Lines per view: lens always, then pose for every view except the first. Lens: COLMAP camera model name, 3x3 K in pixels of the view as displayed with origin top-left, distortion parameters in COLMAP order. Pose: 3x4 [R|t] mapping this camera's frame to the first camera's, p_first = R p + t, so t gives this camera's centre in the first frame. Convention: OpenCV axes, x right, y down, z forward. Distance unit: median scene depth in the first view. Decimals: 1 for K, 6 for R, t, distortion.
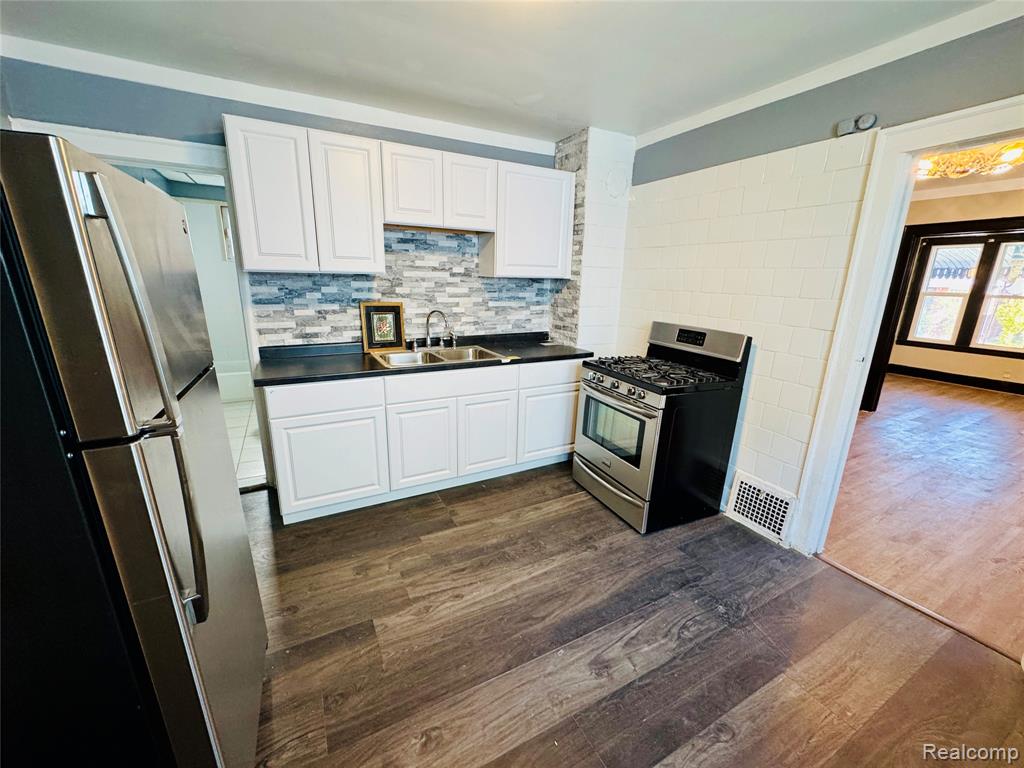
lens RADIAL K [[407.6, 0, 514.4], [0, 407.6, 382.9], [0, 0, 1]] dist [-0.001588, 0.000267]
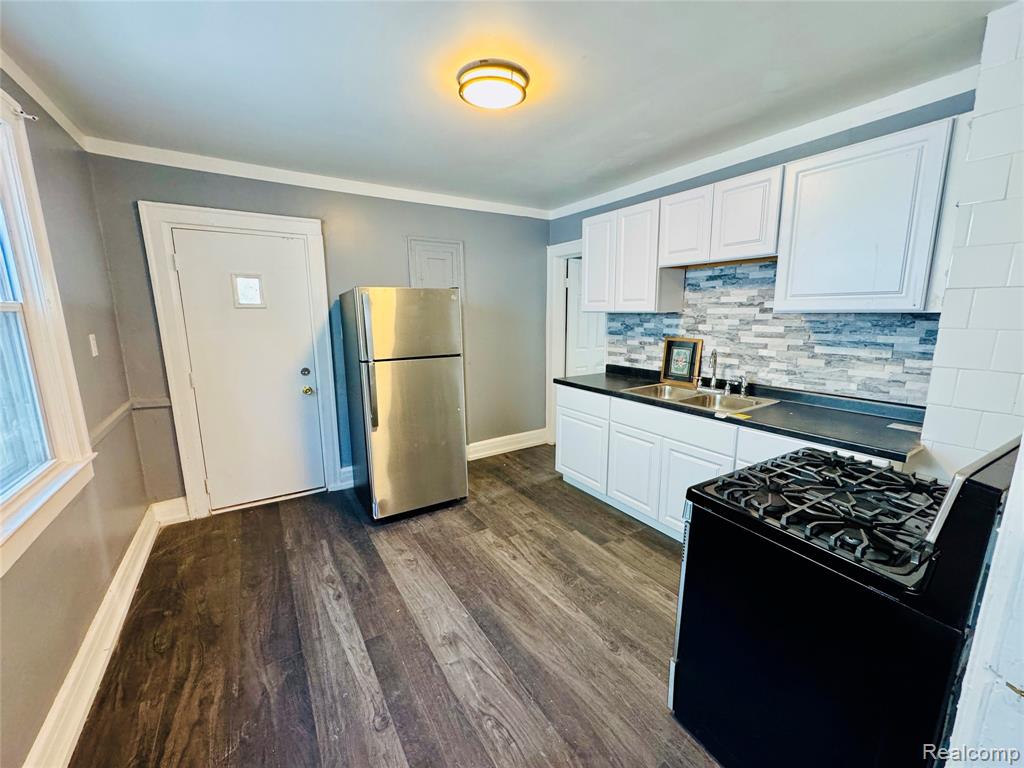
lens RADIAL K [[407.6, 0, 509.2], [0, 407.6, 383.7], [0, 0, 1]] dist [-0.001588, 0.000267]
pose [[0.078112, 0.155860, -0.984686, 0.740002], [-0.237461, 0.962185, 0.133461, -0.125663], [0.968251, 0.223400, 0.112169, 0.502210]]
